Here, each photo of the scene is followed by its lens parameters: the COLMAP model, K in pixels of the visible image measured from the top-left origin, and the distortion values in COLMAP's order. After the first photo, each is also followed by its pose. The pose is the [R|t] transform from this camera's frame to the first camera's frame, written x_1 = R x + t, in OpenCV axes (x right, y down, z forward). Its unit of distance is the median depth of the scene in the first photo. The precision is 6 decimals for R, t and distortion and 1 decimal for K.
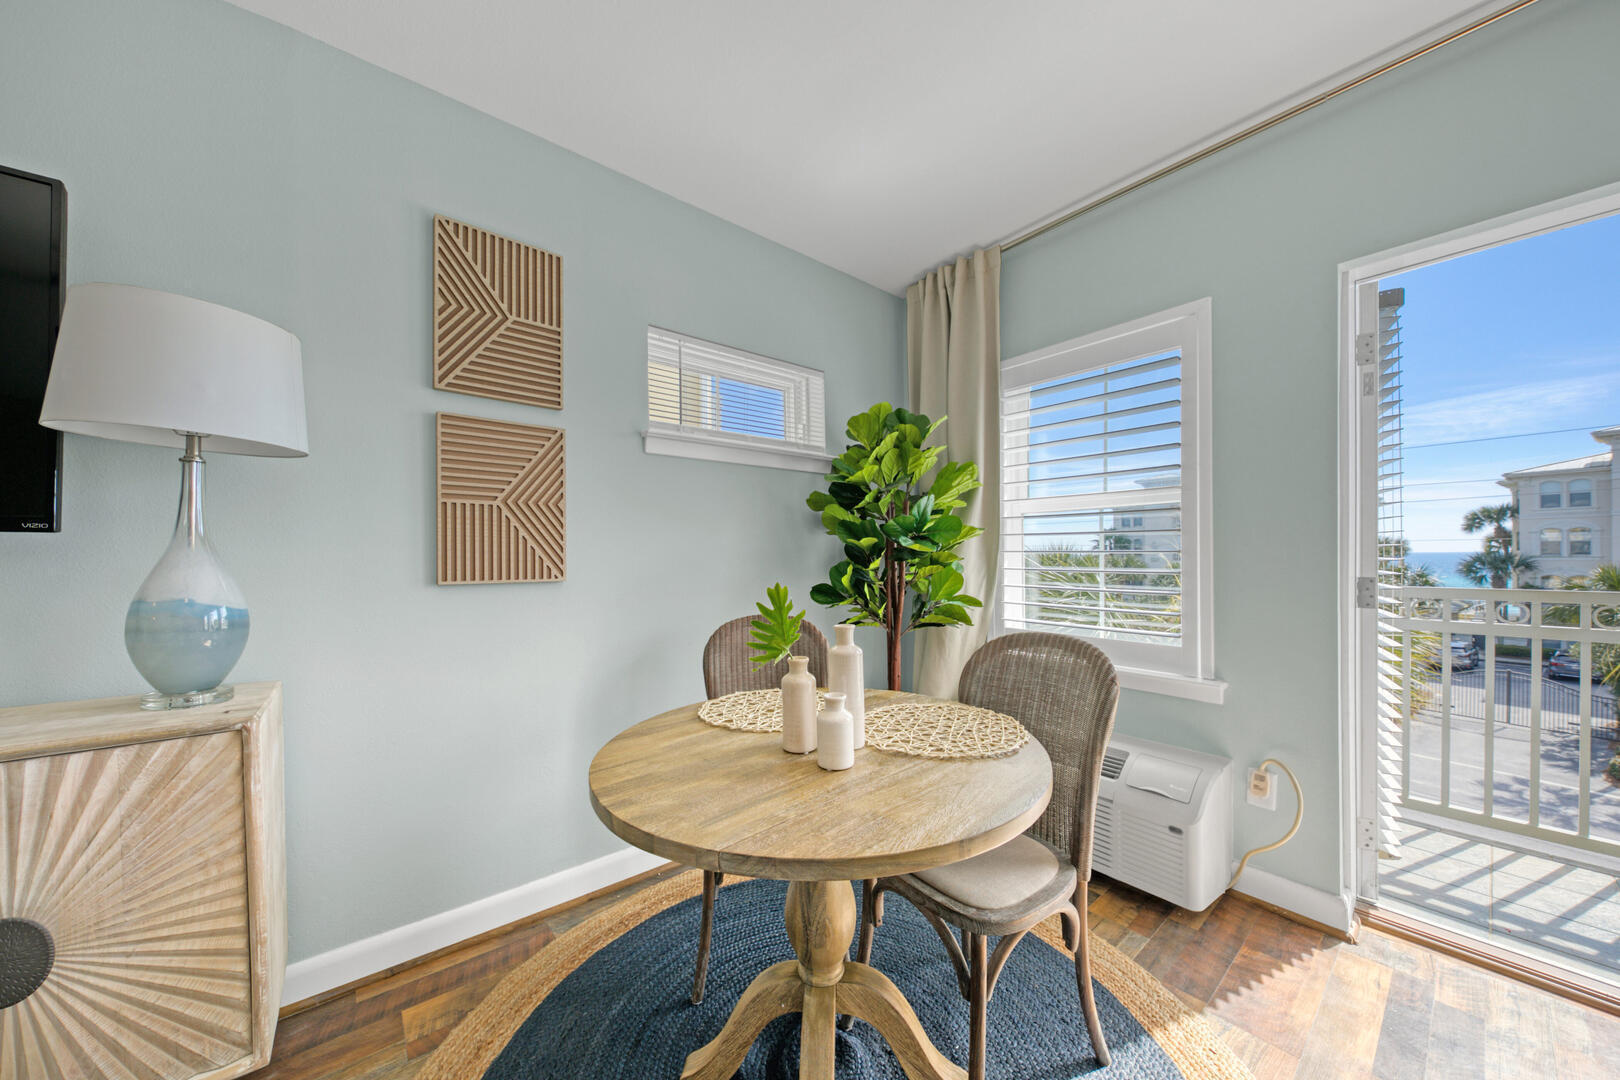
lens RADIAL K [[563.1, 0, 812.9], [0, 563.1, 558.0], [0, 0, 1]] dist [0.003707, -0.002965]
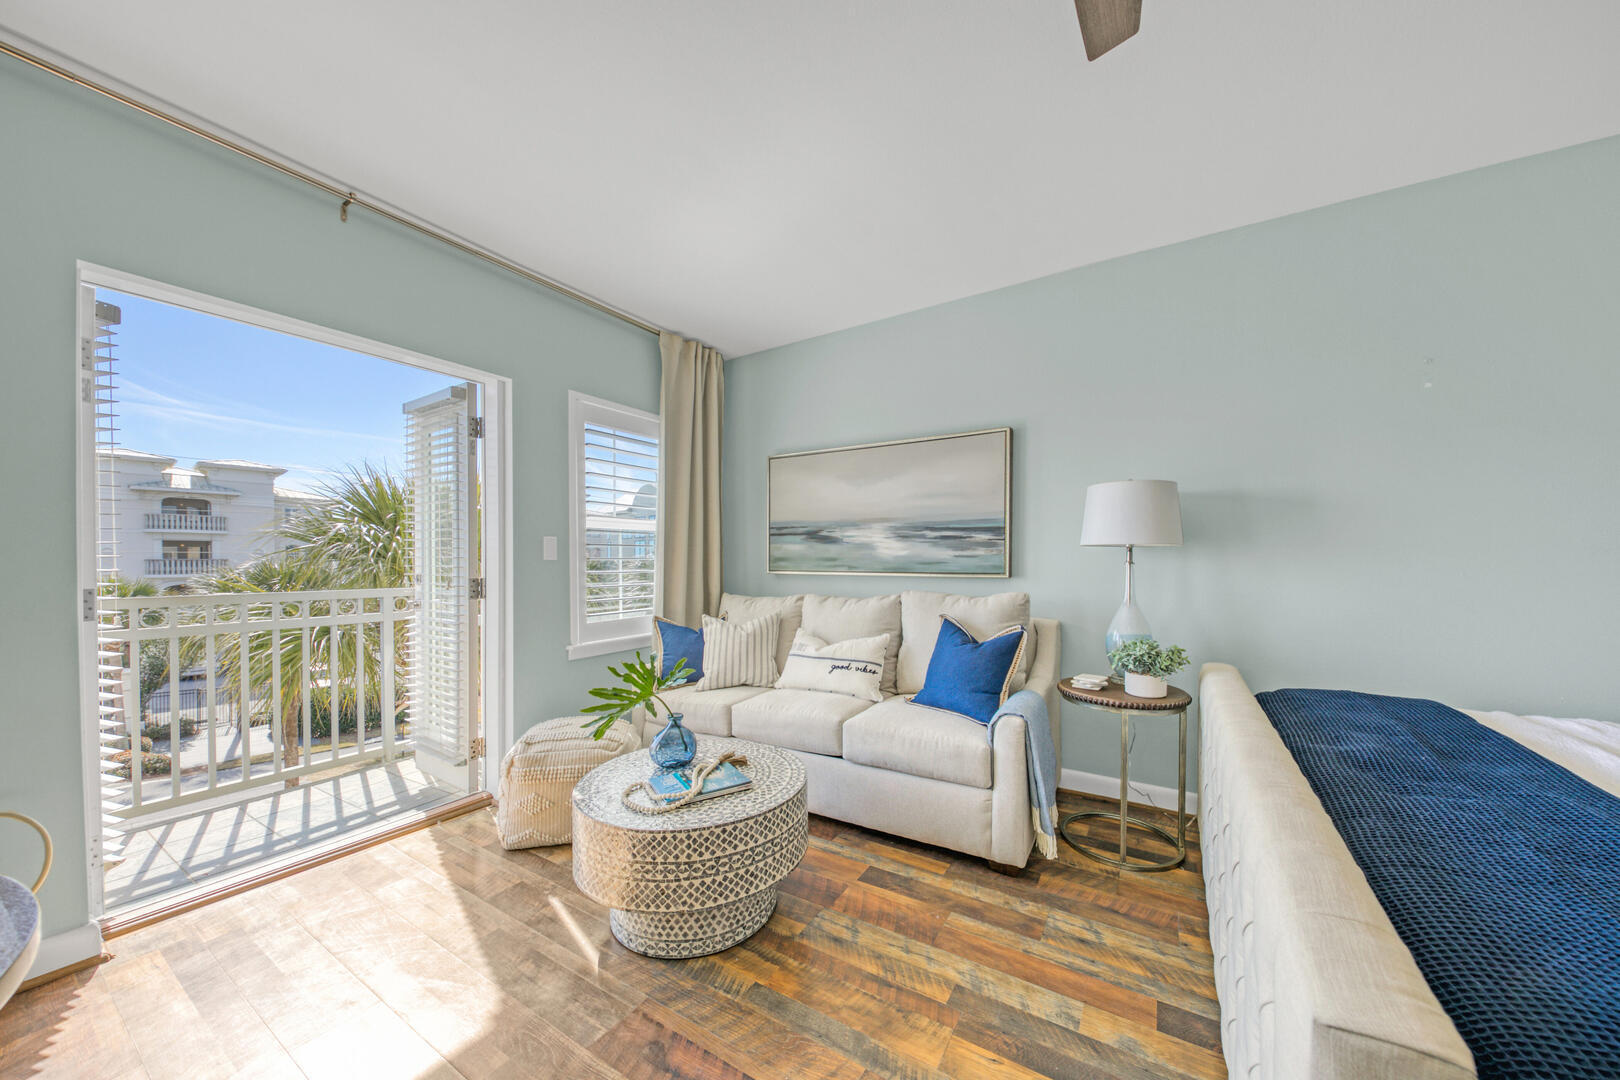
lens RADIAL K [[563.1, 0, 820.4], [0, 563.1, 560.8], [0, 0, 1]] dist [0.003707, -0.002965]
pose [[-0.308941, 0.004629, 0.951070, -0.350724], [0.011790, 0.999930, -0.001037, 0.000706], [-0.951008, 0.010893, -0.308974, 0.105377]]
